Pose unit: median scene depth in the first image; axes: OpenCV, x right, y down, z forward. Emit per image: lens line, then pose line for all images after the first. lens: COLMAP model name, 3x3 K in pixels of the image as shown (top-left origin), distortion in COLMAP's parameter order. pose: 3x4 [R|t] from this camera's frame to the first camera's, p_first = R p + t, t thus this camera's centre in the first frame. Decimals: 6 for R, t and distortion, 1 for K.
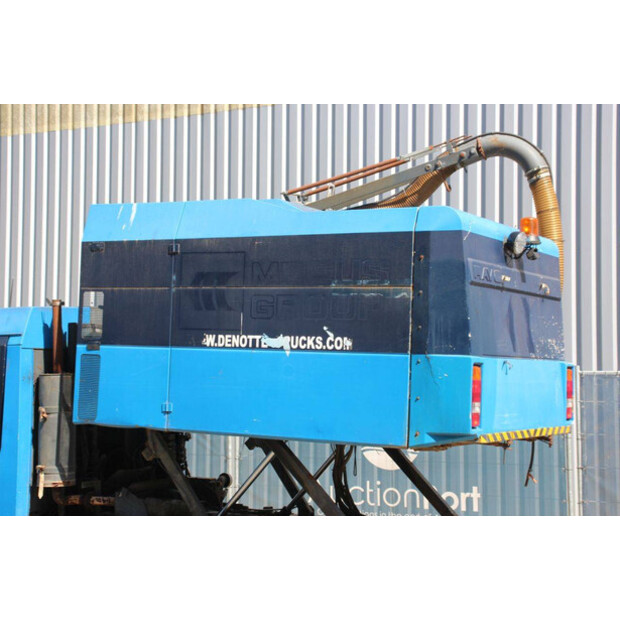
lens RADIAL K [[1111.8, 0, 310.0], [0, 1111.8, 310.0], [0, 0, 1]] dist [0.218104, -0.020850]
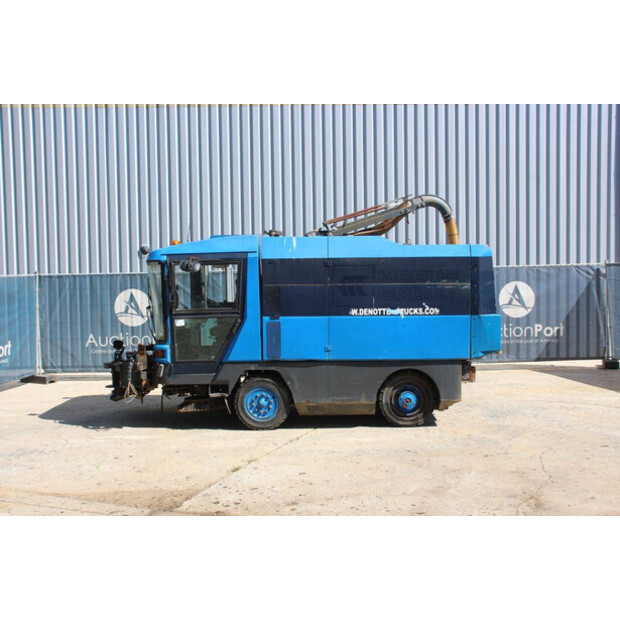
lens RADIAL K [[697.1, 0, 310.0], [0, 697.1, 310.0], [0, 0, 1]] dist [-0.003442, -0.005467]
pose [[0.875165, -0.068314, 0.478977, -0.743590], [0.016794, 0.993674, 0.111037, -0.112138], [-0.483533, -0.089132, 0.870776, -0.001420]]
